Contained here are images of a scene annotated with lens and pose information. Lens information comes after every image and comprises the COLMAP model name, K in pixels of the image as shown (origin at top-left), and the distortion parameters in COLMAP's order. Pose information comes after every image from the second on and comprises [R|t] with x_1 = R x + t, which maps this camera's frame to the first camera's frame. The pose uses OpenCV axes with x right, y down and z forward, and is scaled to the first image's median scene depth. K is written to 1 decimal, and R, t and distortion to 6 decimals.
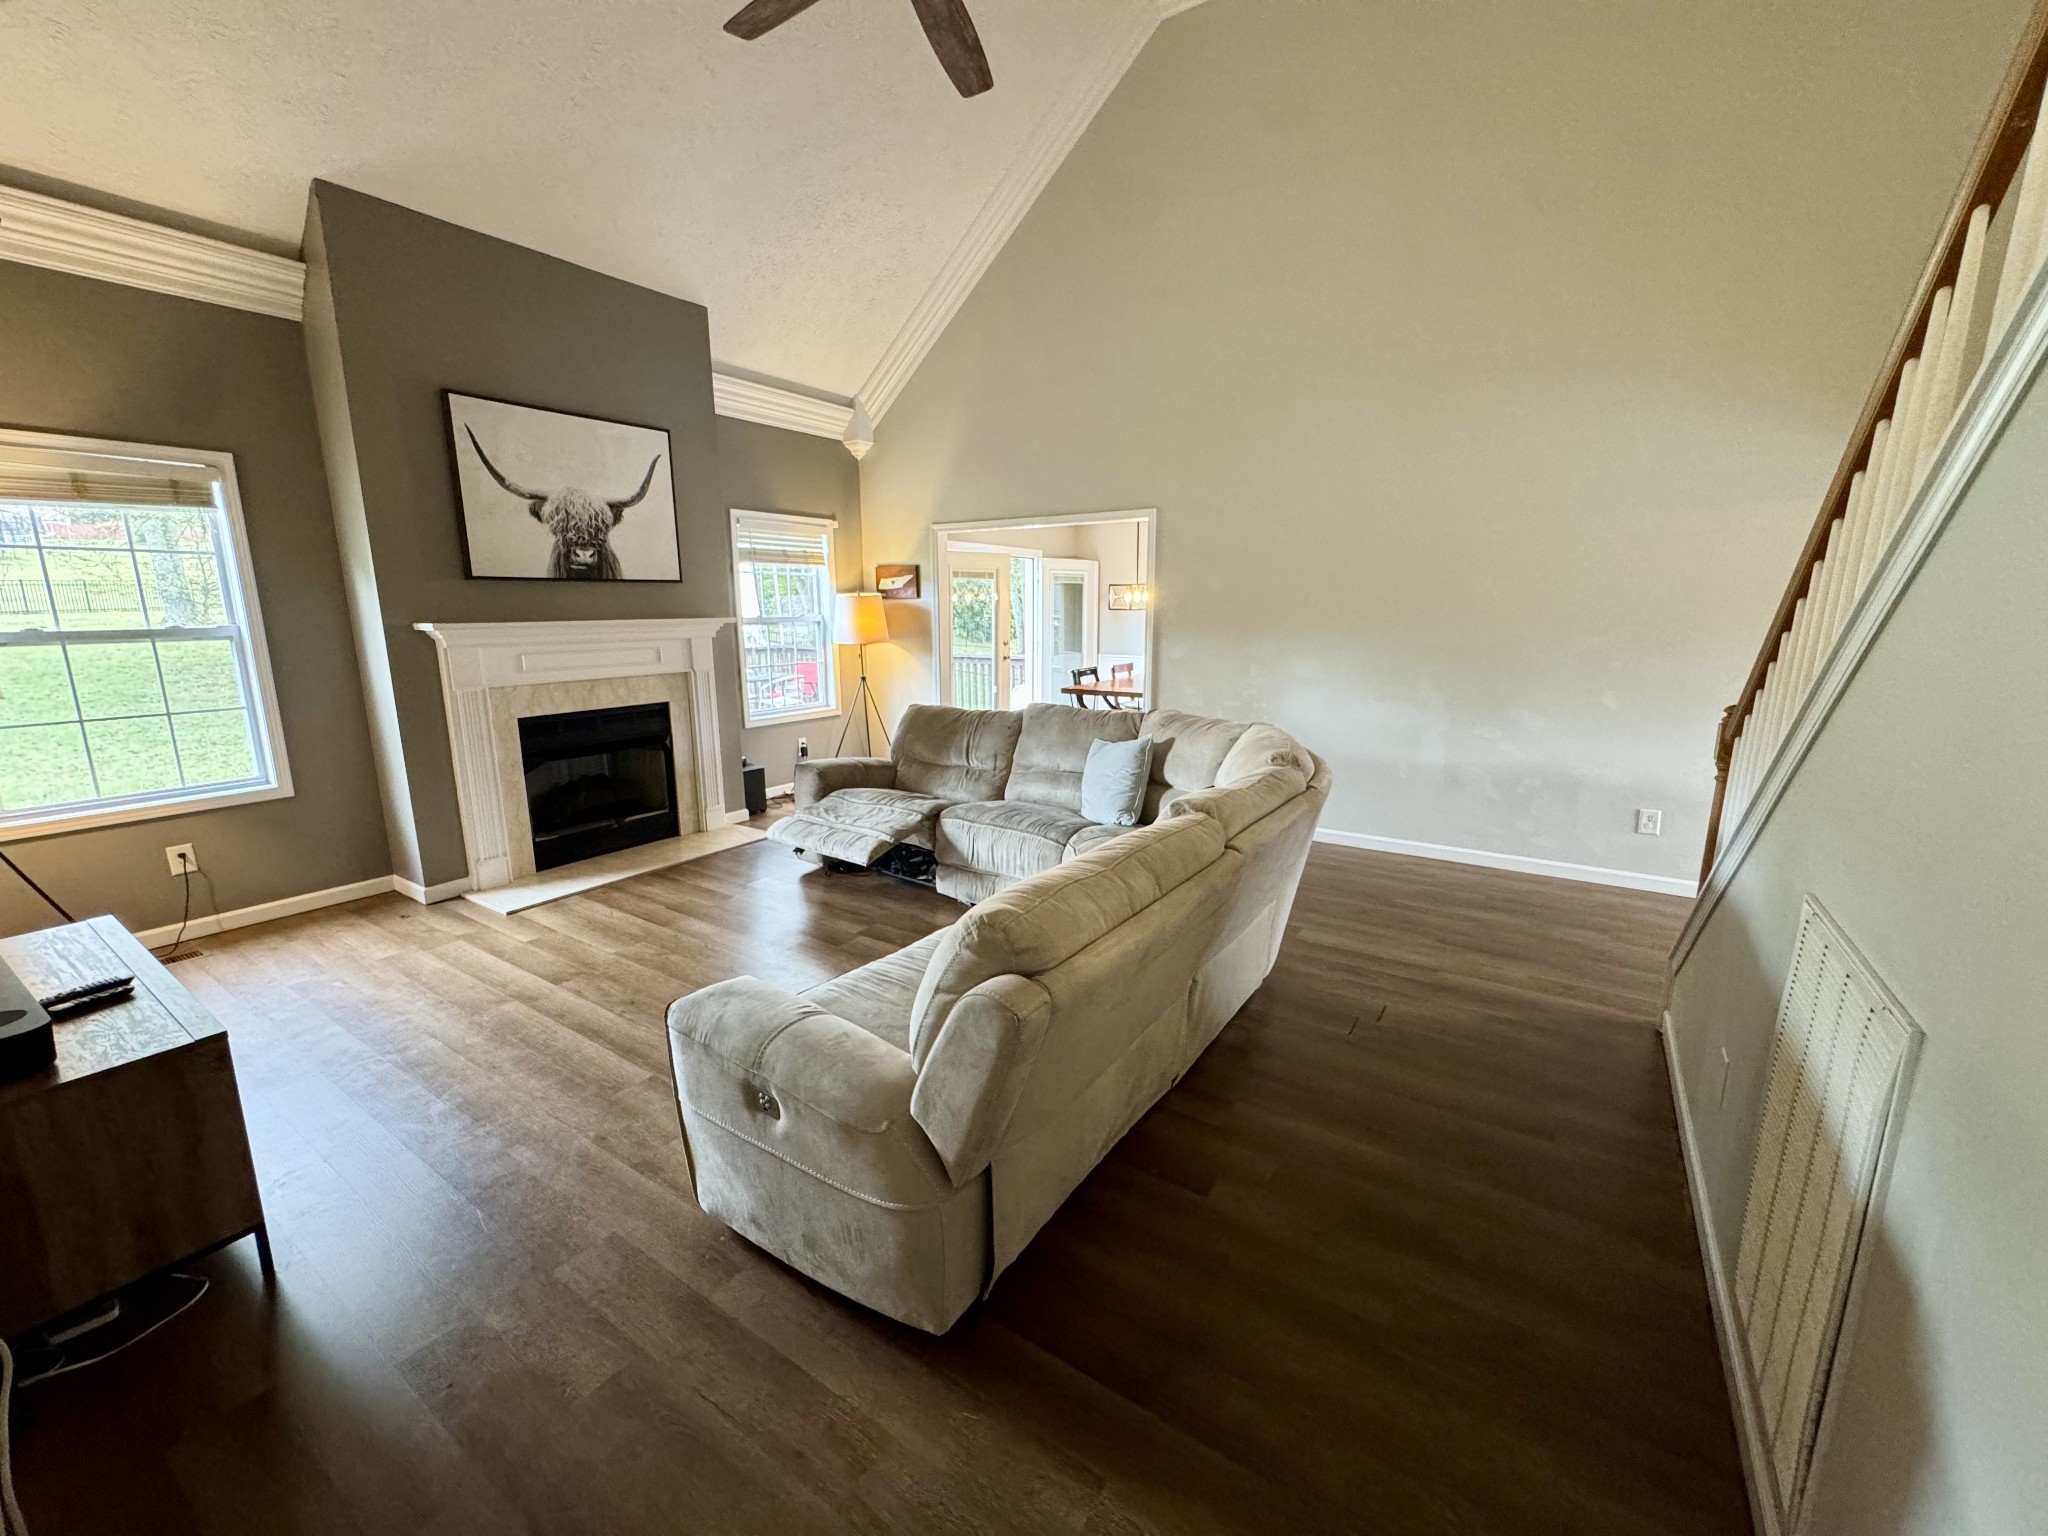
lens RADIAL K [[821.3, 0, 1024.6], [0, 821.3, 763.5], [0, 0, 1]] dist [0.000058, -0.000231]
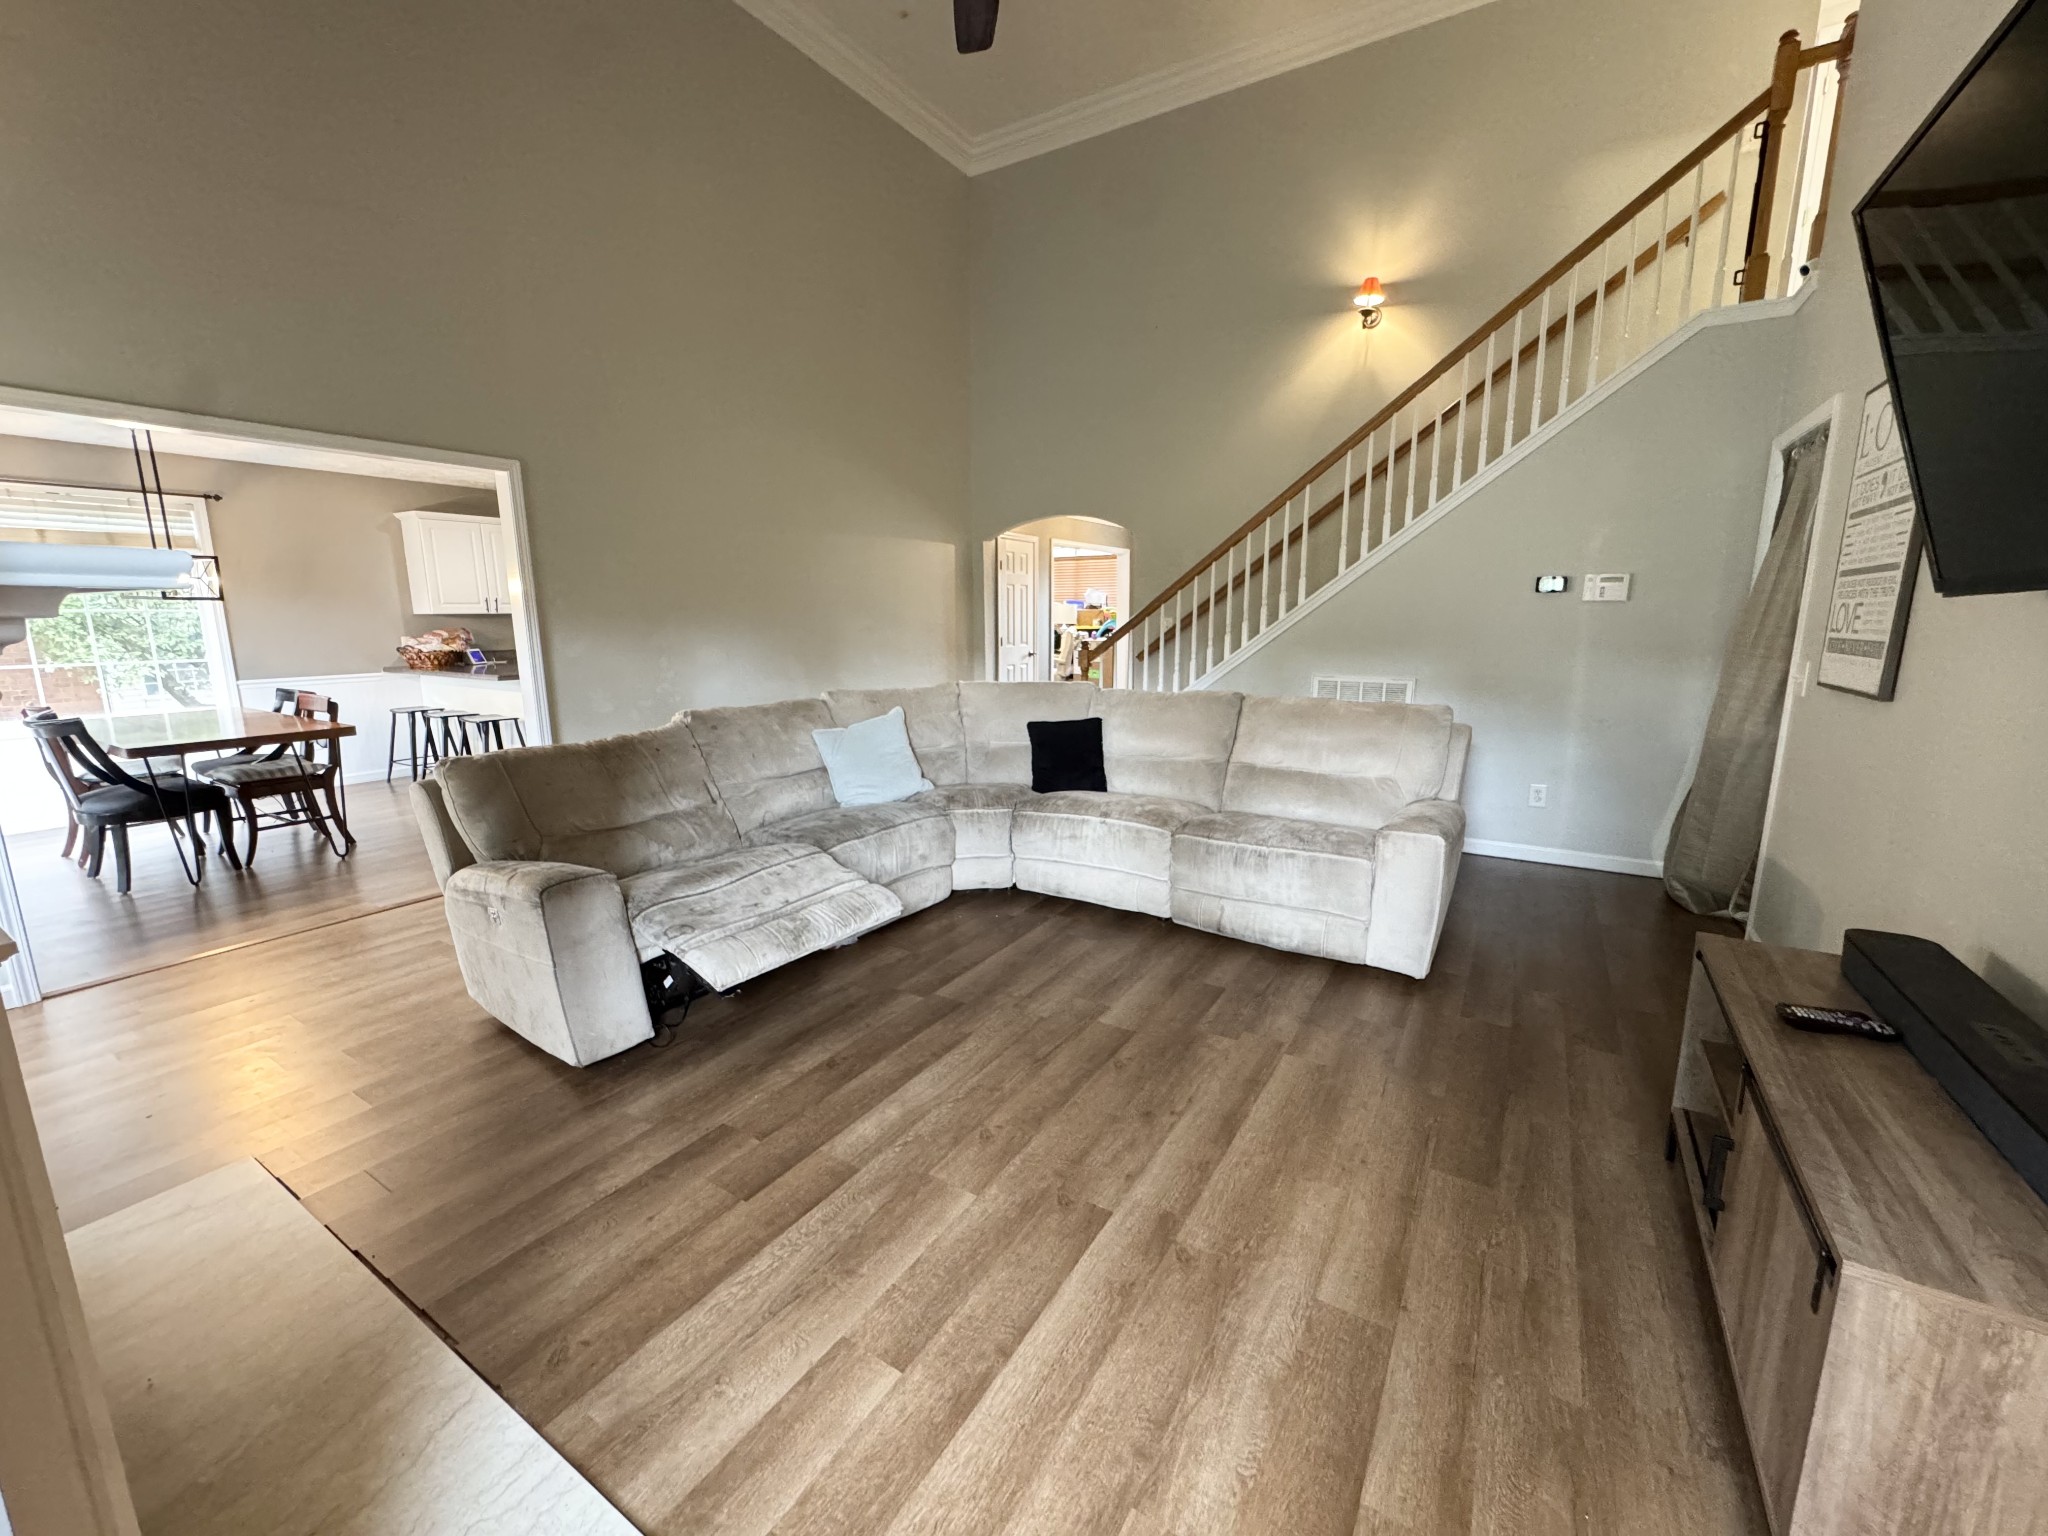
lens RADIAL K [[821.3, 0, 1024.6], [0, 821.3, 763.5], [0, 0, 1]] dist [0.000058, -0.000231]
pose [[-0.033734, -0.177948, 0.983462, -0.751626], [0.195140, 0.963910, 0.181103, -0.103183], [-0.980195, 0.198022, 0.002209, 0.696565]]
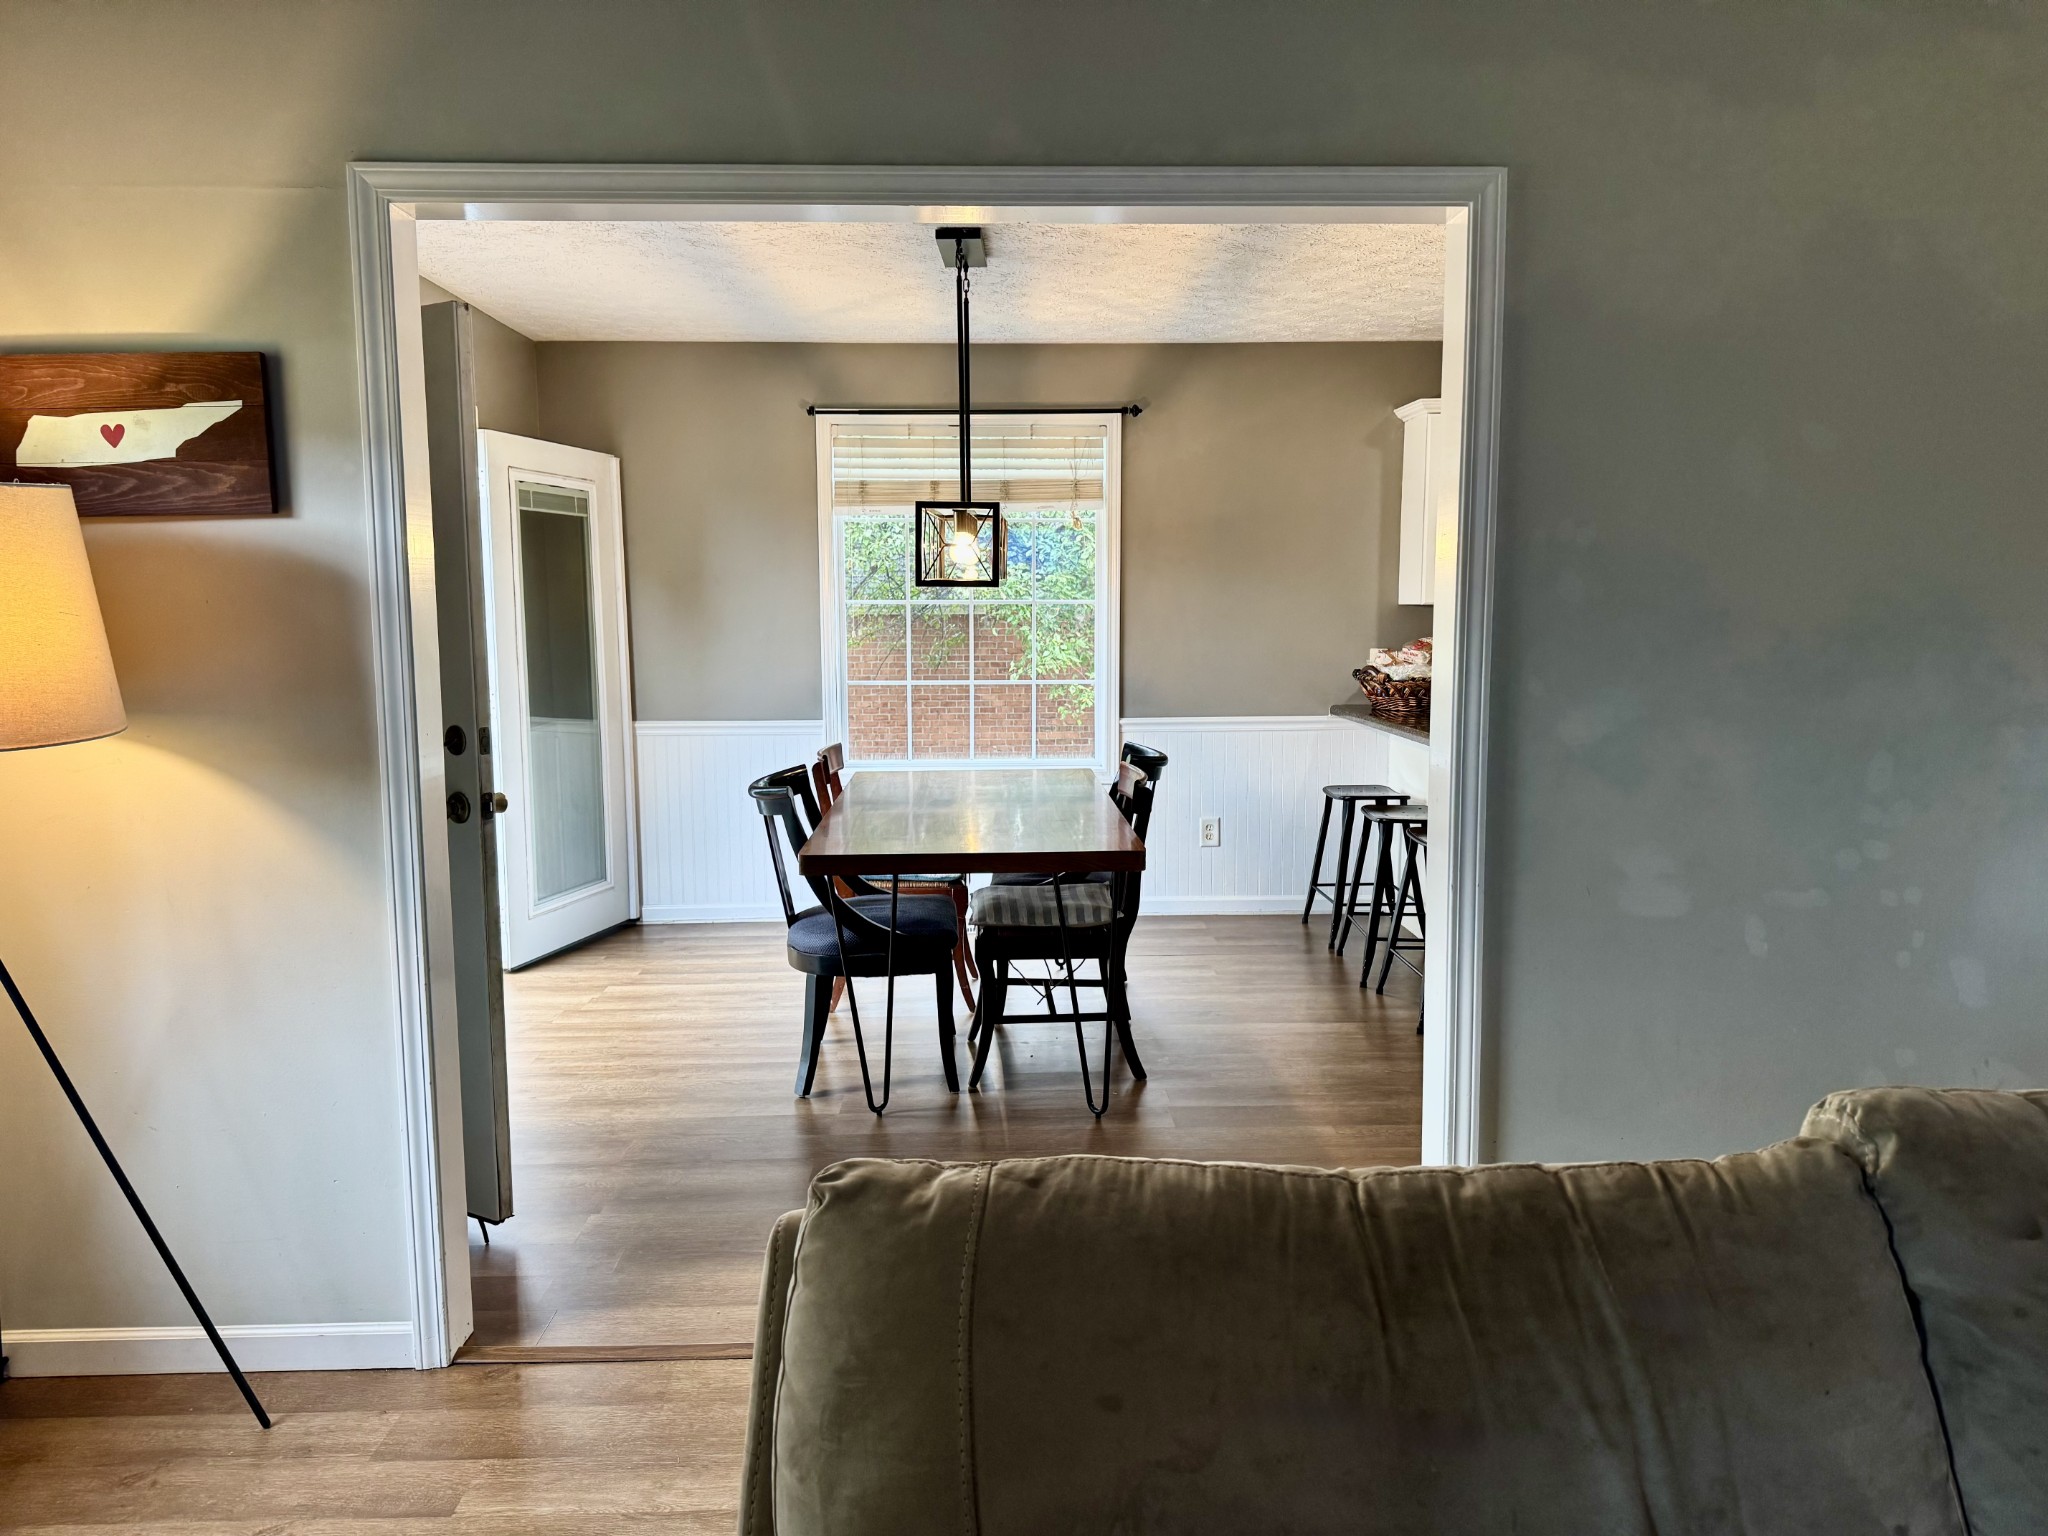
lens RADIAL K [[1431.7, 0, 1024.0], [0, 1431.7, 768.0], [0, 0, 1]] dist [0.166349, -0.296659]
pose [[0.810870, -0.070636, 0.580948, -0.275298], [0.116105, 0.992374, -0.041395, -0.145166], [-0.573594, 0.101016, 0.812887, 0.856123]]
